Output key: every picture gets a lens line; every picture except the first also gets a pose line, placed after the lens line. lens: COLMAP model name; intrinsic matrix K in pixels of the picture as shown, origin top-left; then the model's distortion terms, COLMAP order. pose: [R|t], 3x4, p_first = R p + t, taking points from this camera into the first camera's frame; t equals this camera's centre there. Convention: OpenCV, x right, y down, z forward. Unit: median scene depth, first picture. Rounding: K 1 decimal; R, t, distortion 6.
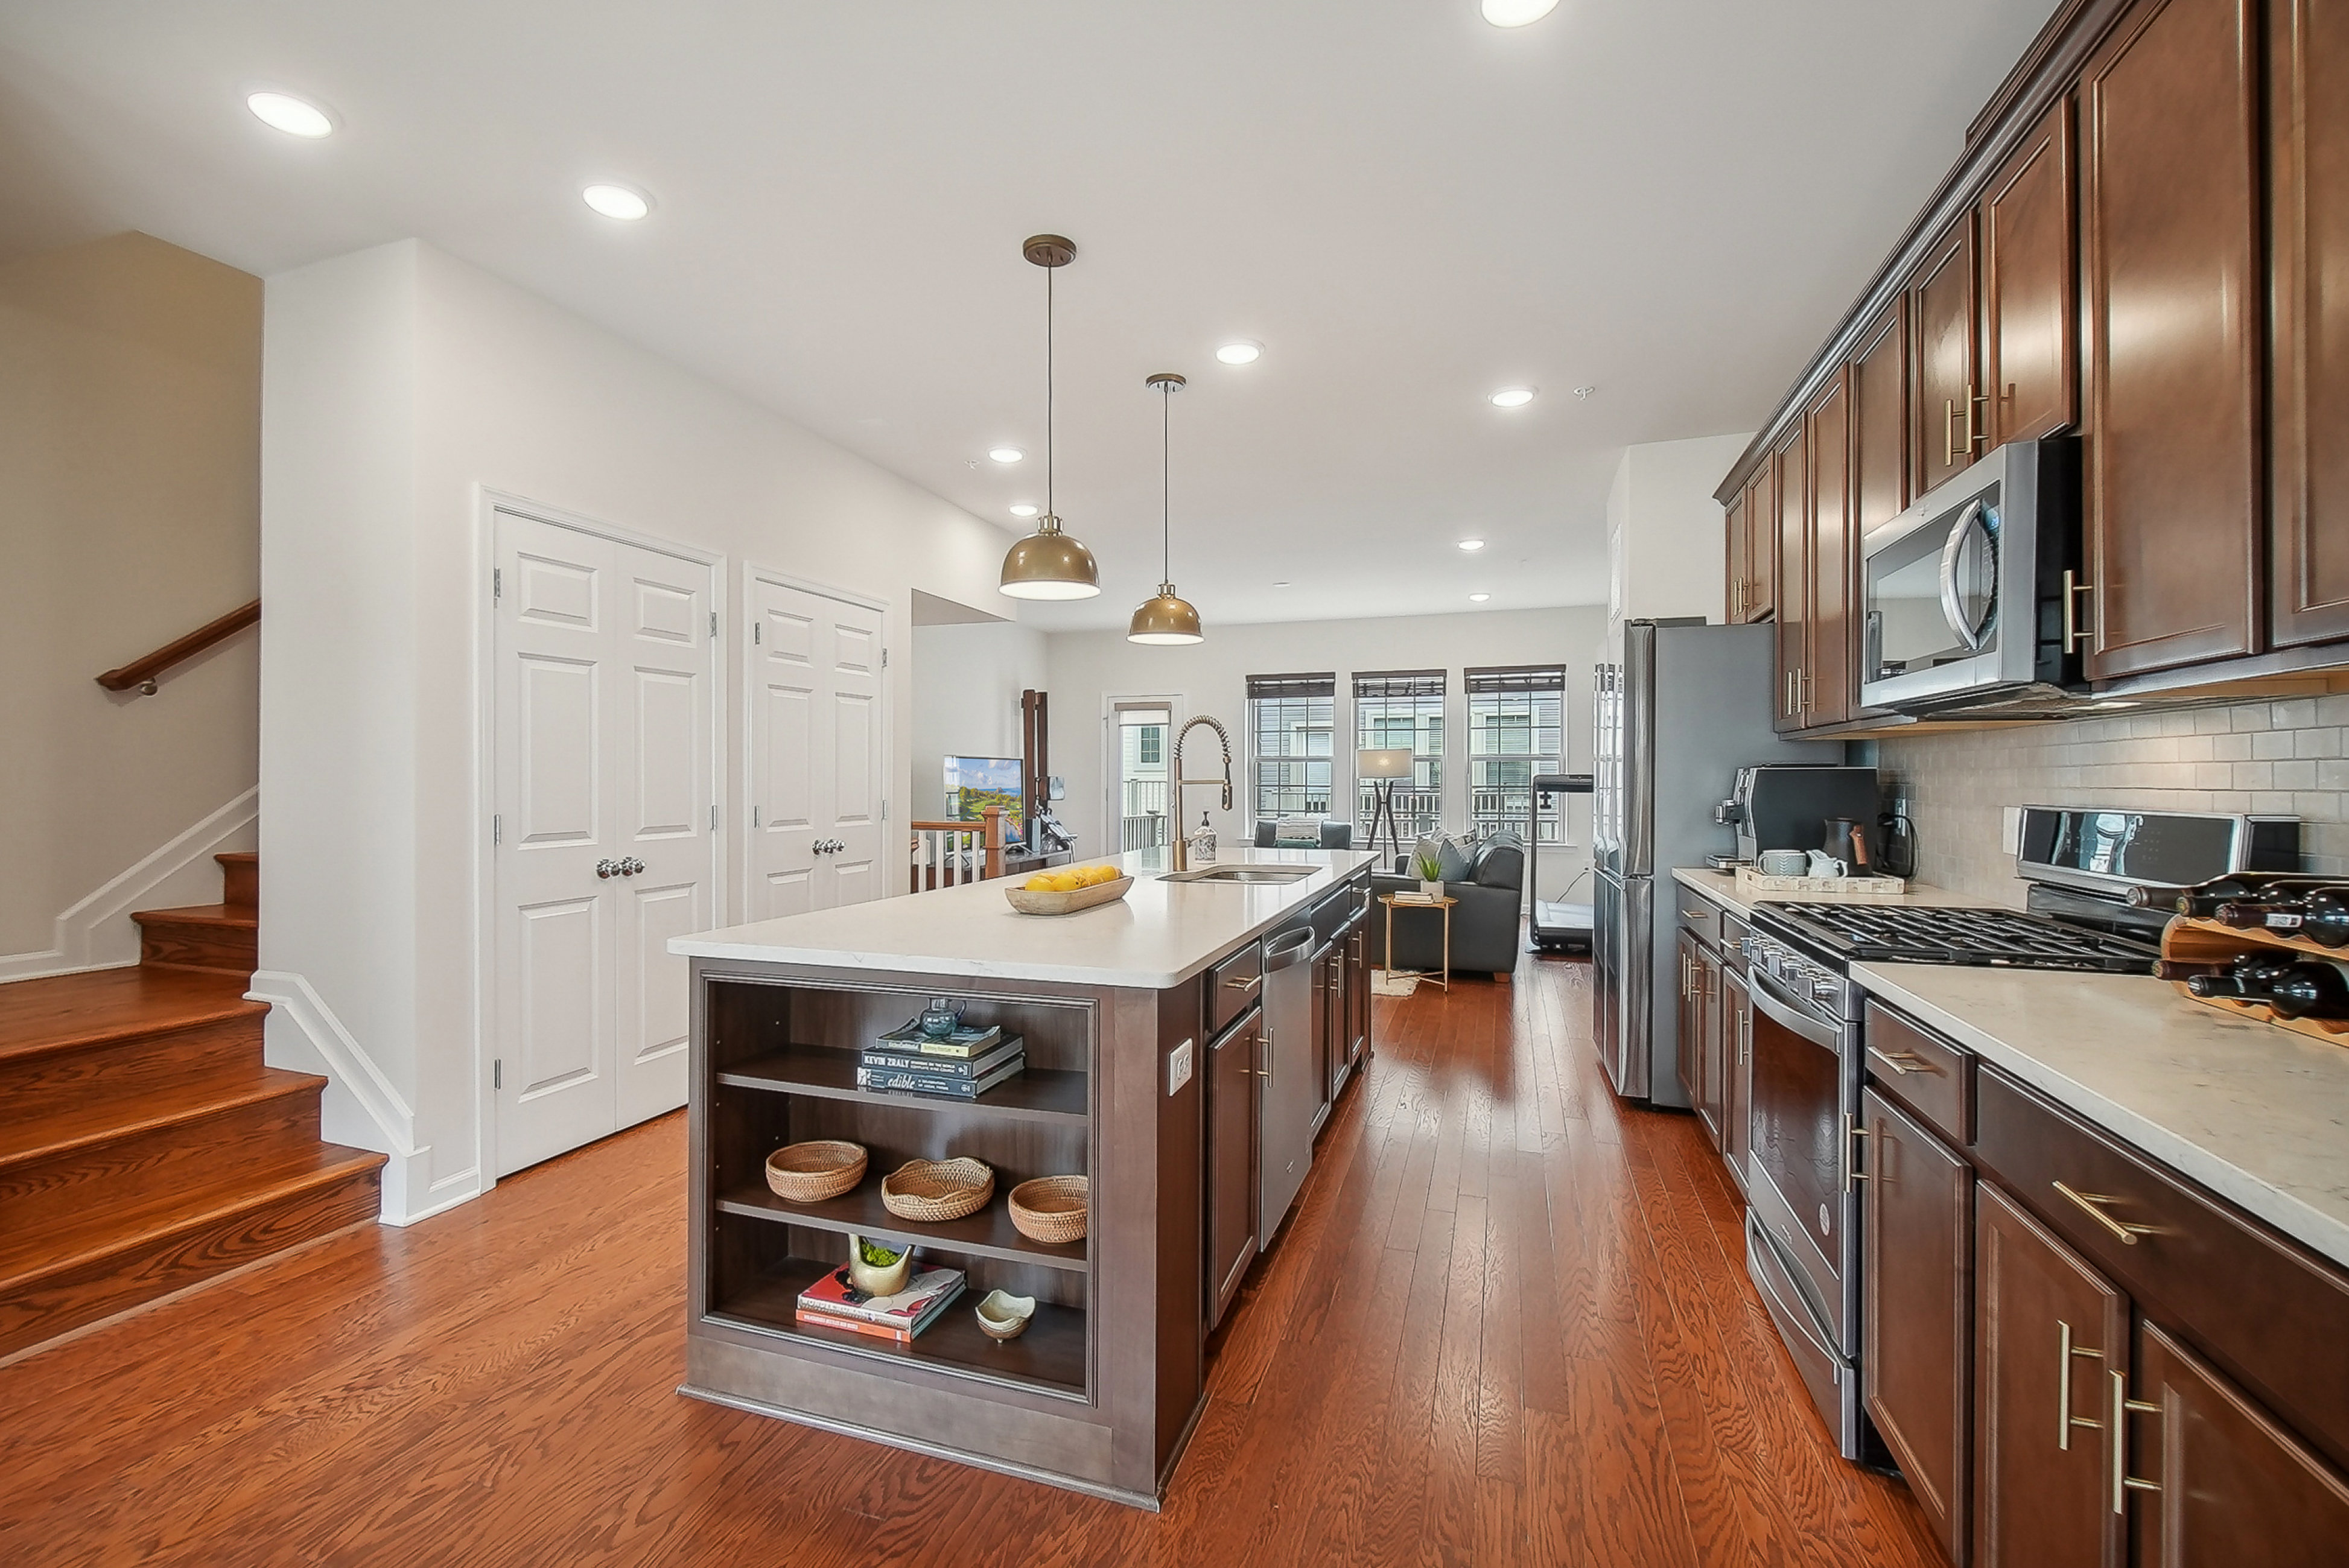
lens RADIAL K [[1052.1, 0, 1111.8], [0, 1052.1, 782.0], [0, 0, 1]] dist [-0.006028, -0.001087]
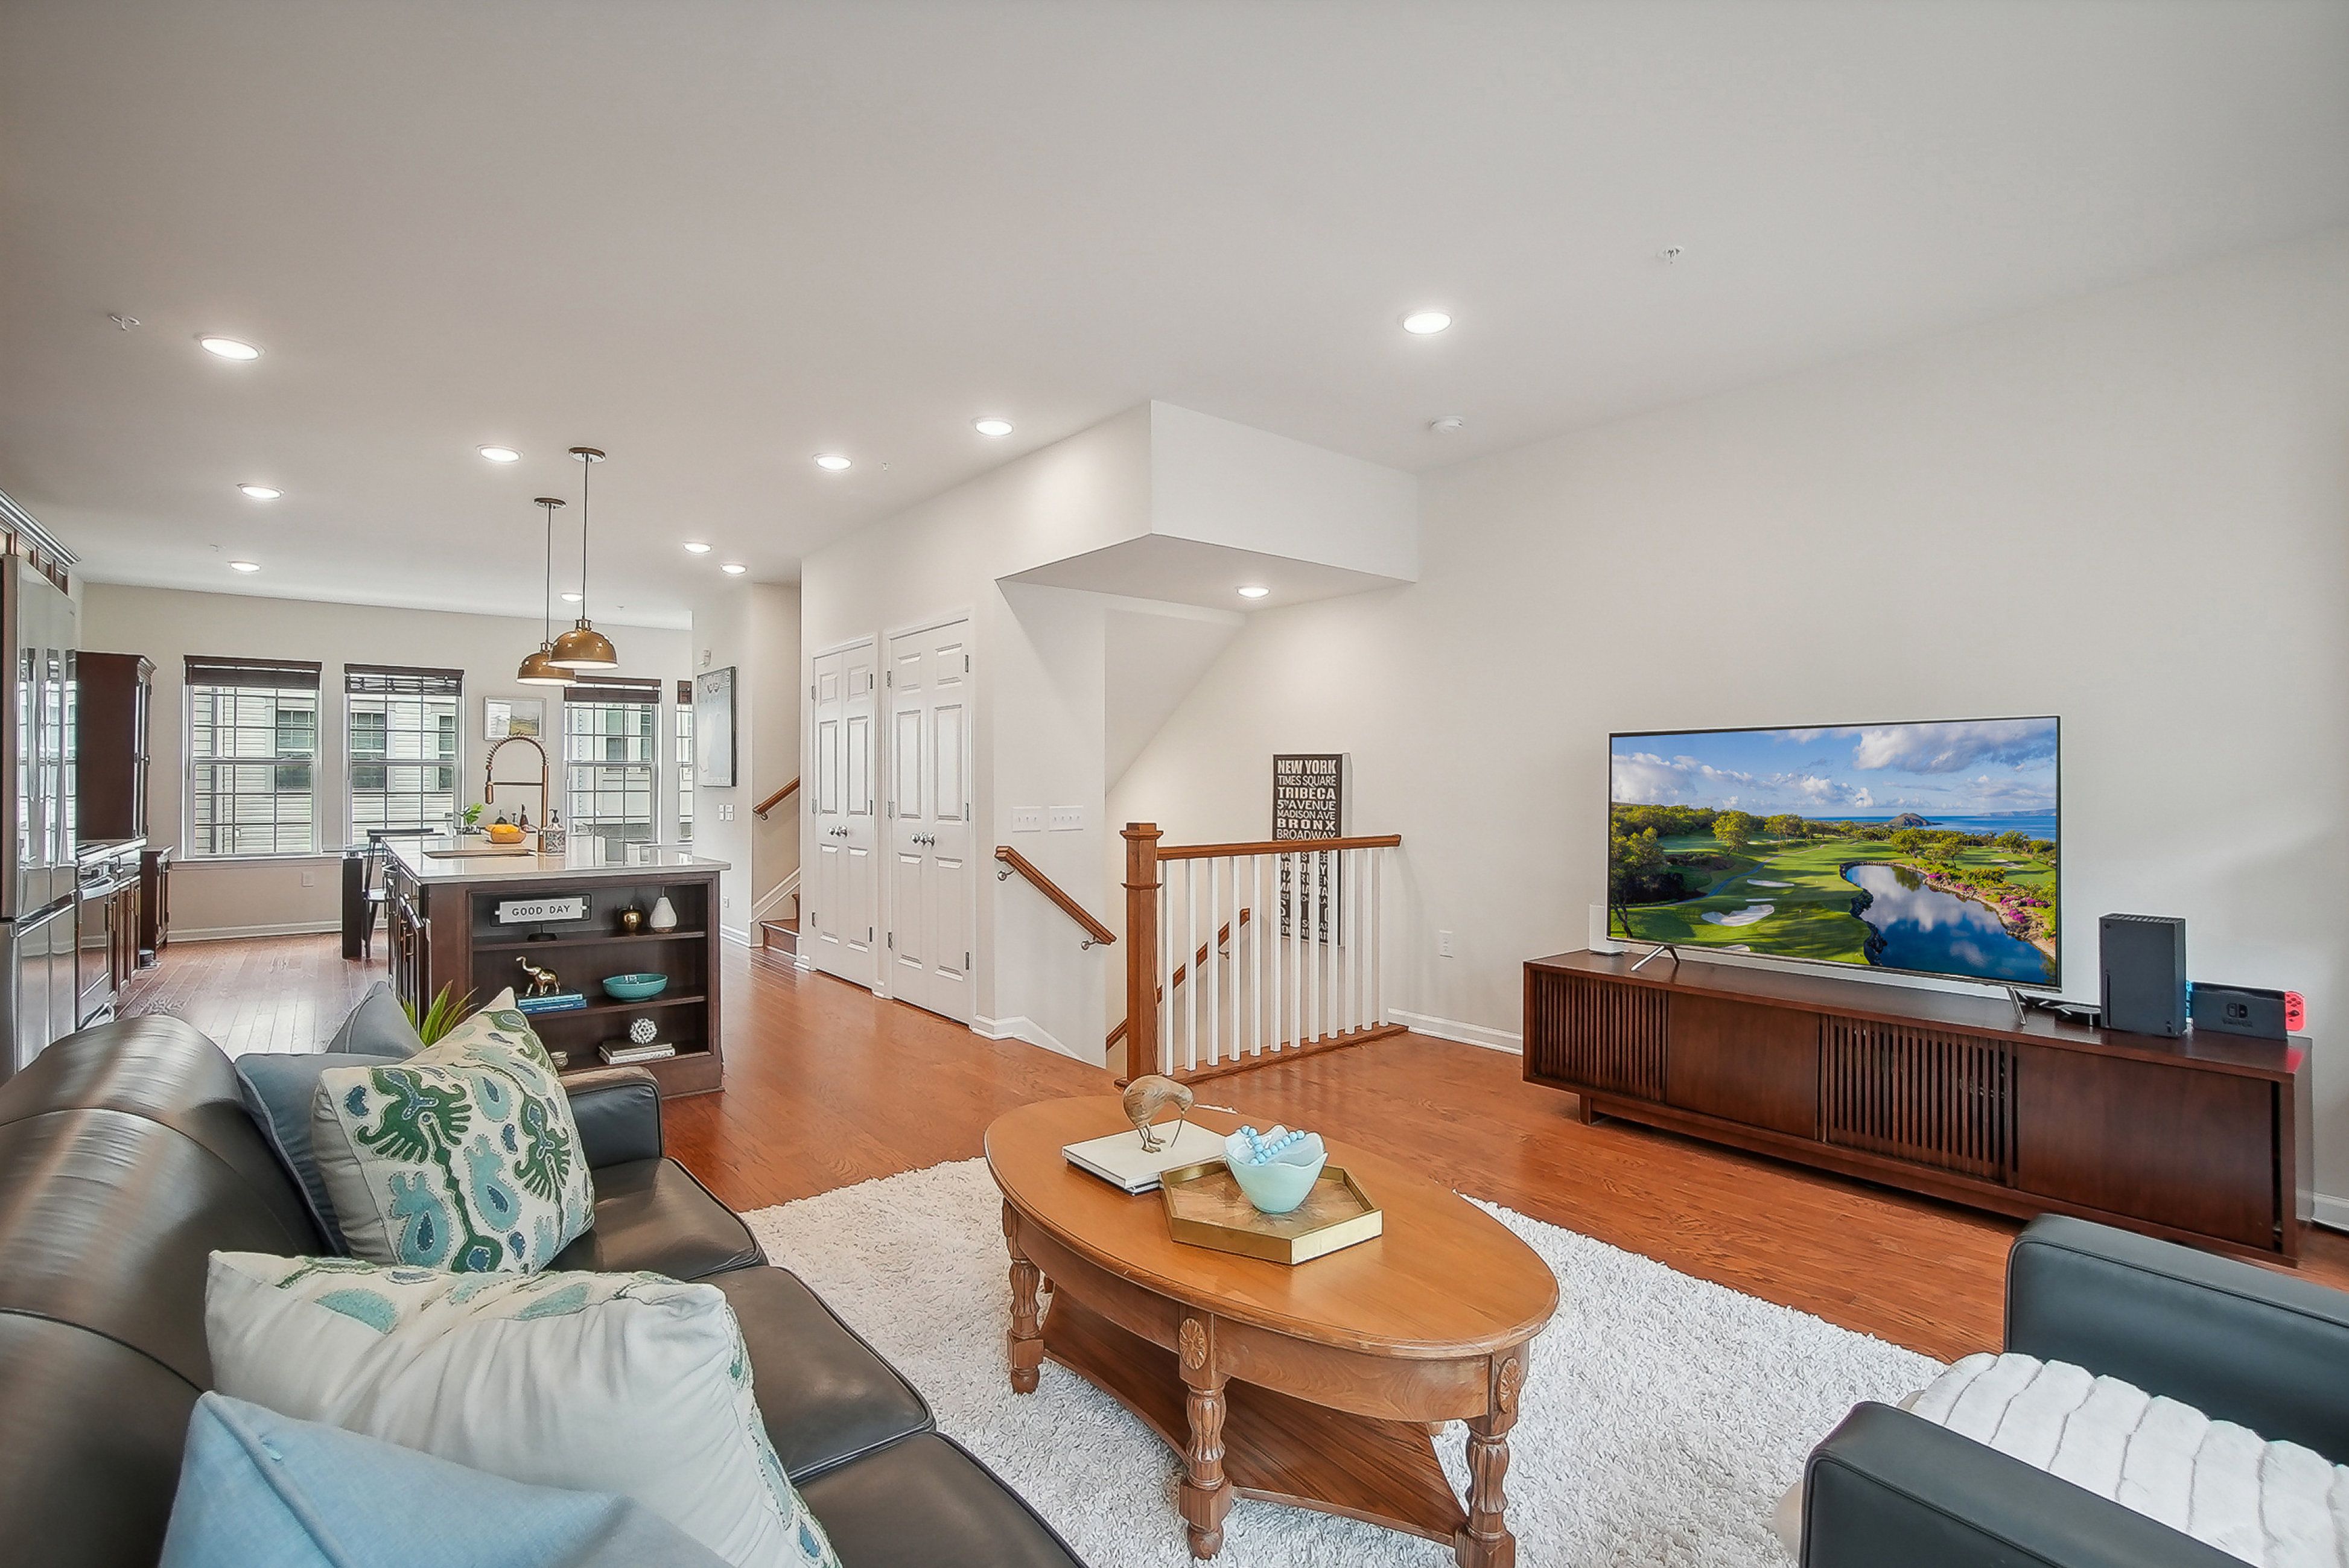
lens RADIAL K [[1052.1, 0, 1122.2], [0, 1052.1, 760.4], [0, 0, 1]] dist [-0.006028, -0.001087]
pose [[-0.530615, -0.018968, -0.847401, 0.757416], [-0.002075, 0.999776, -0.021080, -0.002720], [0.847611, -0.009427, -0.530535, 2.201560]]
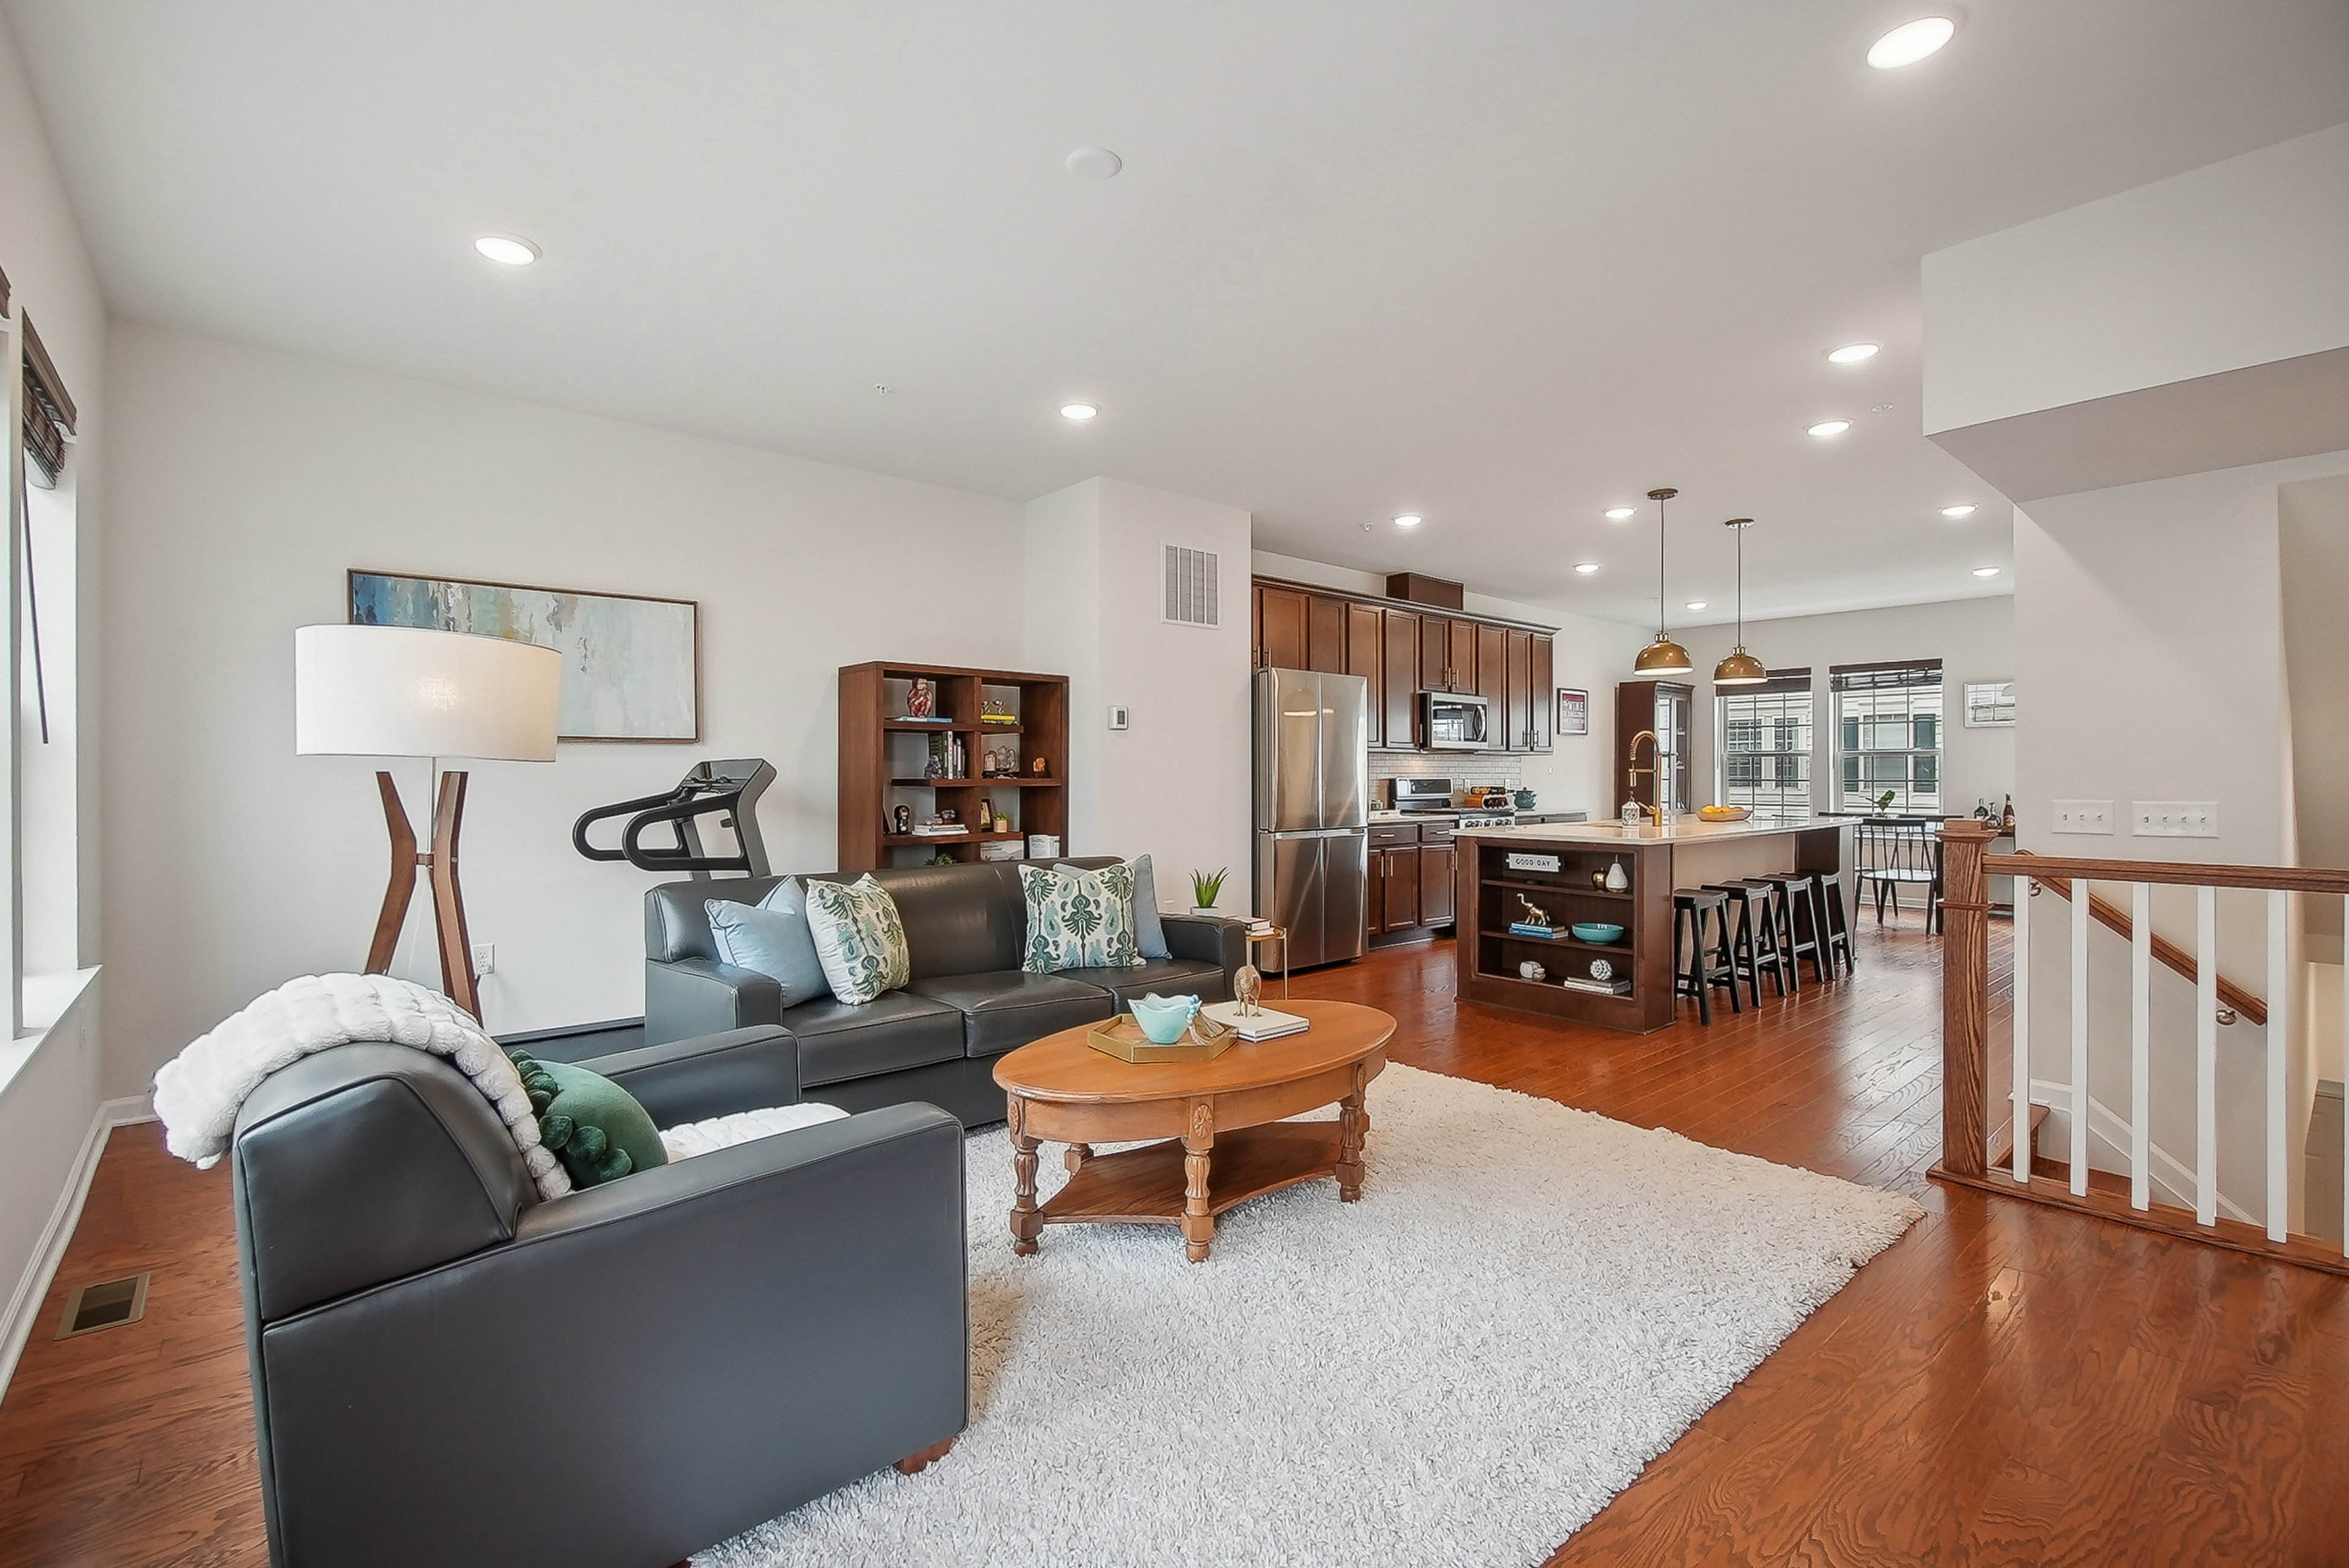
lens RADIAL K [[1052.1, 0, 1119.5], [0, 1052.1, 771.2], [0, 0, 1]] dist [-0.006028, -0.001087]
pose [[-0.870864, 0.000432, 0.491523, -0.008665], [0.000754, 1.000000, 0.000458, -0.000683], [-0.491523, 0.000770, -0.870864, 2.662171]]
